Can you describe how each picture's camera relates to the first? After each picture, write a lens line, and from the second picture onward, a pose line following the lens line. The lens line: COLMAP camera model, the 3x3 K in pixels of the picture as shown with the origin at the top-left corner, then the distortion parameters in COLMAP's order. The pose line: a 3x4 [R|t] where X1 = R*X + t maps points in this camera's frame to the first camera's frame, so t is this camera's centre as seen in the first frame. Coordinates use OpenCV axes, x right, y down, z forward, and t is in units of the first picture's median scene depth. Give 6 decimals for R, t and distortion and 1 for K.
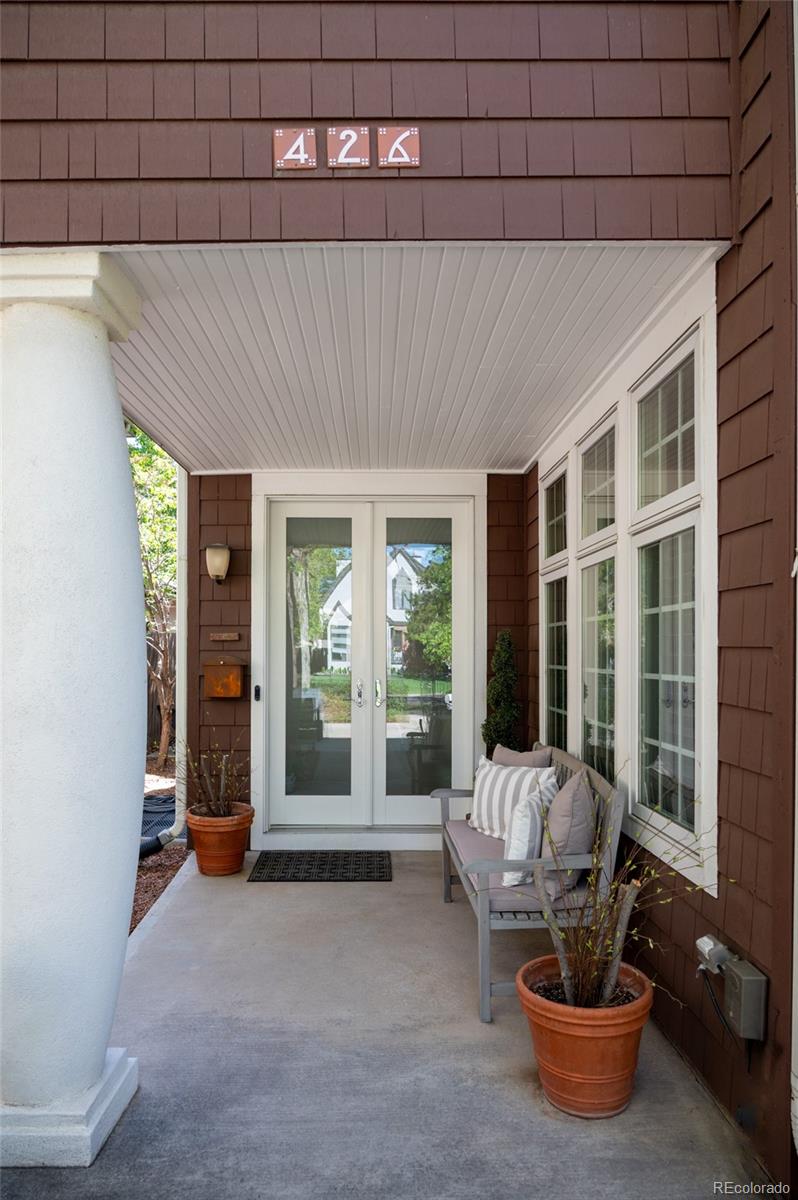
lens RADIAL K [[1048.2, 0, 396.1], [0, 1048.2, 604.4], [0, 0, 1]] dist [-0.002134, -0.000089]
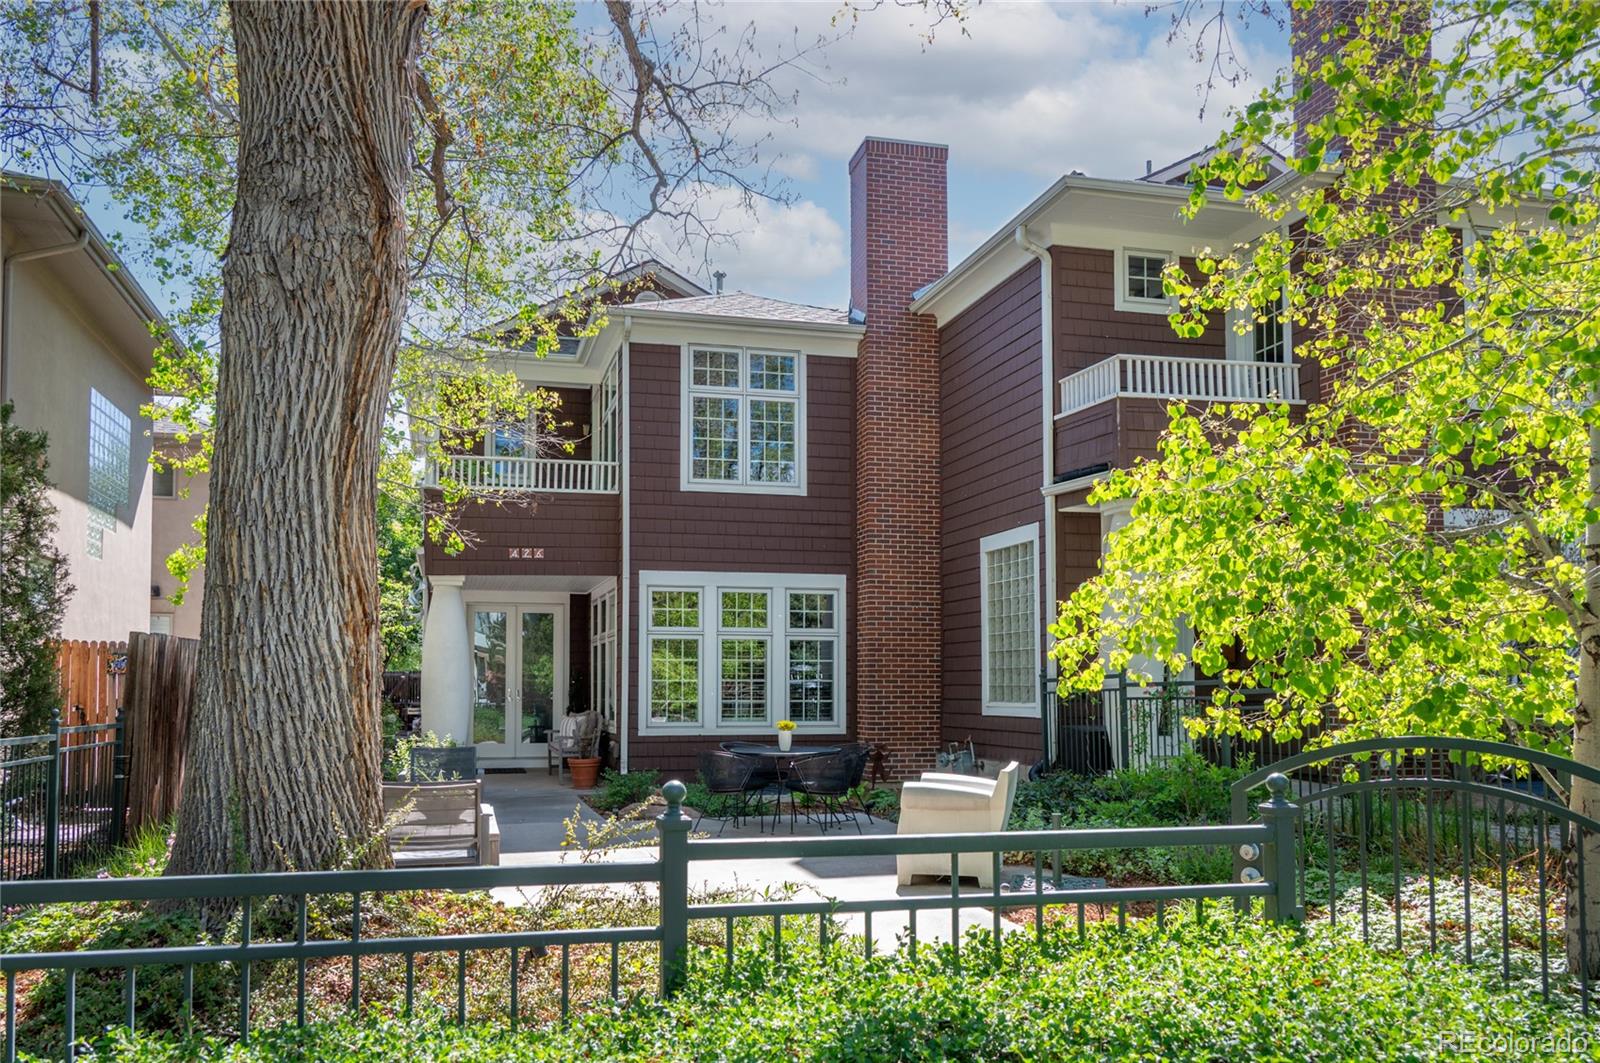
lens RADIAL K [[1255.2, 0, 803.8], [0, 1255.2, 534.9], [0, 0, 1]] dist [-0.001880, -0.000444]
pose [[0.968020, 0.033952, 0.248566, -0.090088], [-0.015488, 0.996998, -0.075865, -0.056769], [-0.250395, 0.069589, 0.965639, -1.670880]]
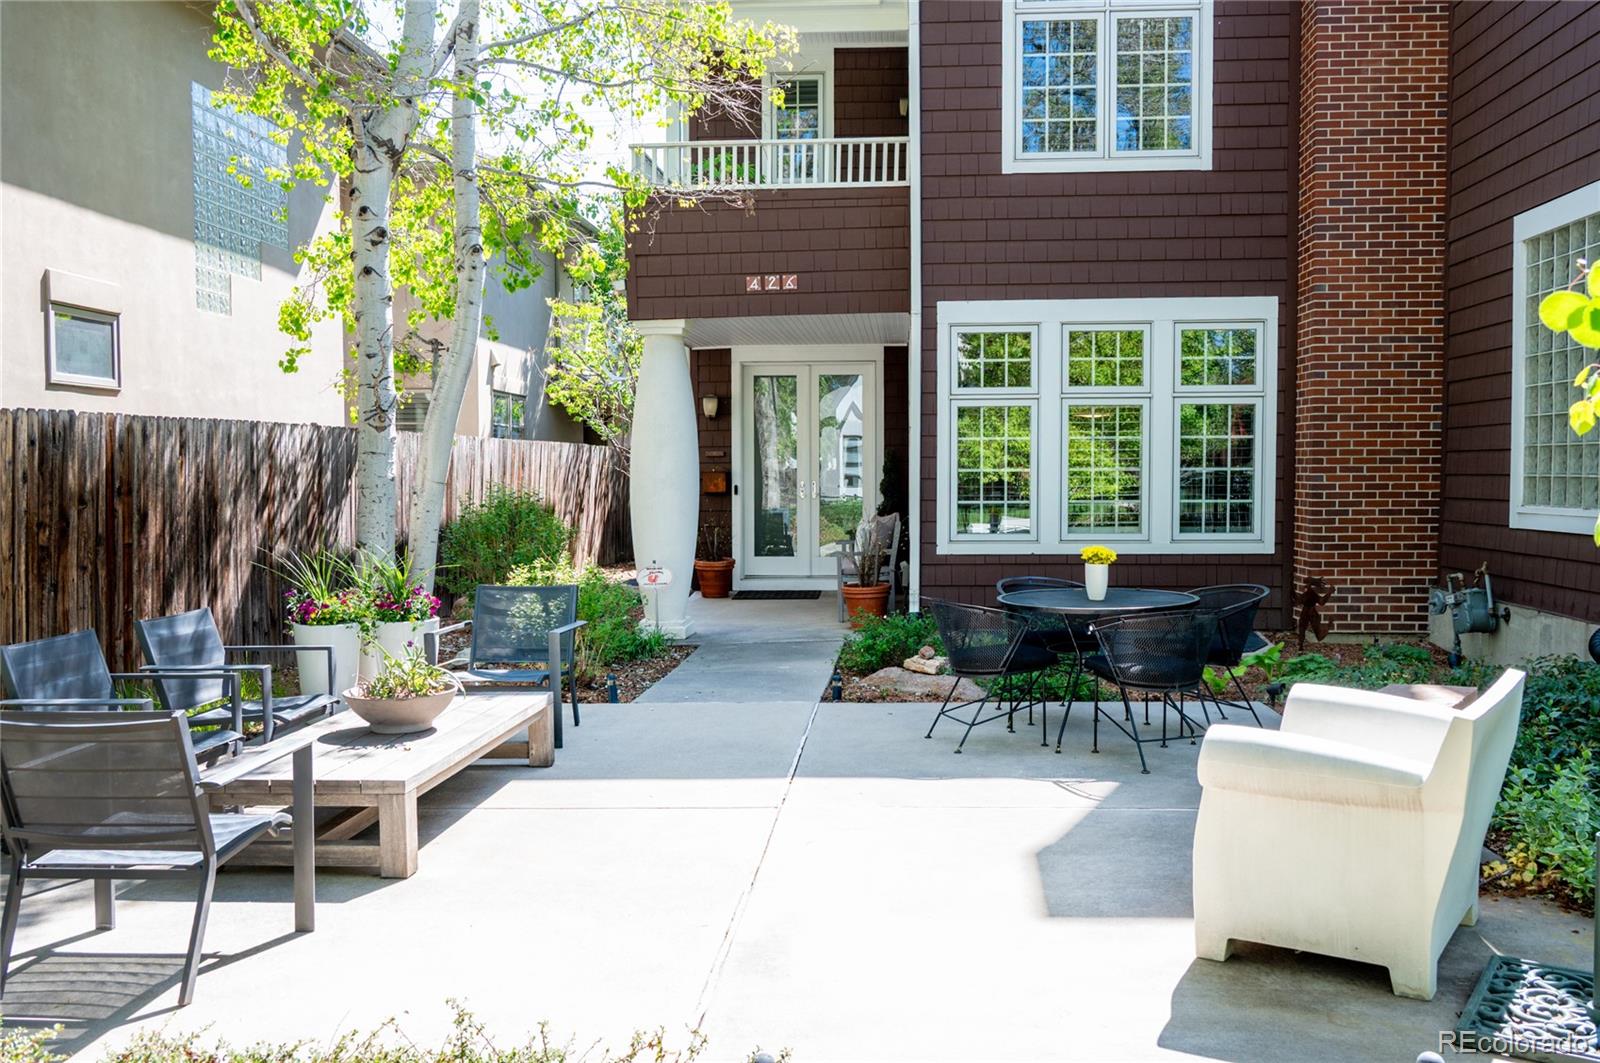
lens RADIAL K [[1501.0, 0, 793.8], [0, 1501.0, 517.8], [0, 0, 1]] dist [-0.016145, 0.000000]
pose [[0.996641, 0.000650, -0.081894, 0.137956], [0.005599, 0.997087, 0.076063, -0.043975], [0.081705, -0.076266, 0.993734, -1.229601]]
